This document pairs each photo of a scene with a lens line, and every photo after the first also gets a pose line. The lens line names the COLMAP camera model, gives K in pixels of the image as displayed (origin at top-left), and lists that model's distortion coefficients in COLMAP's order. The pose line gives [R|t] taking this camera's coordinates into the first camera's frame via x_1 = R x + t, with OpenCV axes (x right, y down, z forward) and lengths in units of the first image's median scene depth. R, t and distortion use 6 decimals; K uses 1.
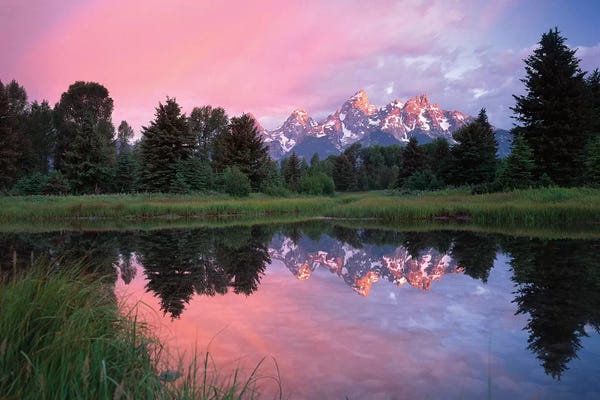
lens RADIAL K [[1663.3, 0, 299.5], [0, 1663.3, 200.5], [0, 0, 1]] dist [0.452587, 0.000000]
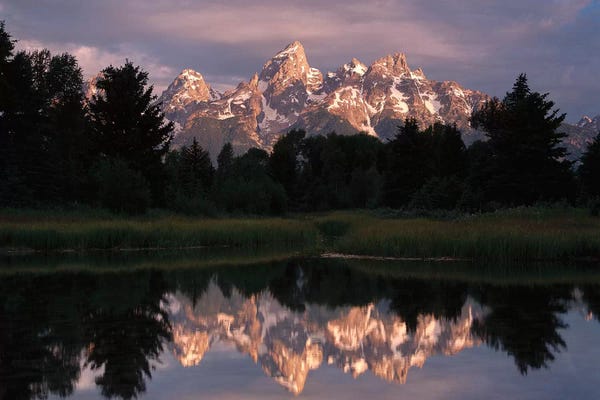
lens RADIAL K [[1663.3, 0, 300.1], [0, 1663.3, 197.9], [0, 0, 1]] dist [0.452587, 0.000000]
pose [[0.976529, 0.020764, 0.214384, -0.087167], [-0.014537, 0.999427, -0.030582, 0.007092], [-0.214896, 0.026748, 0.976271, 0.426592]]
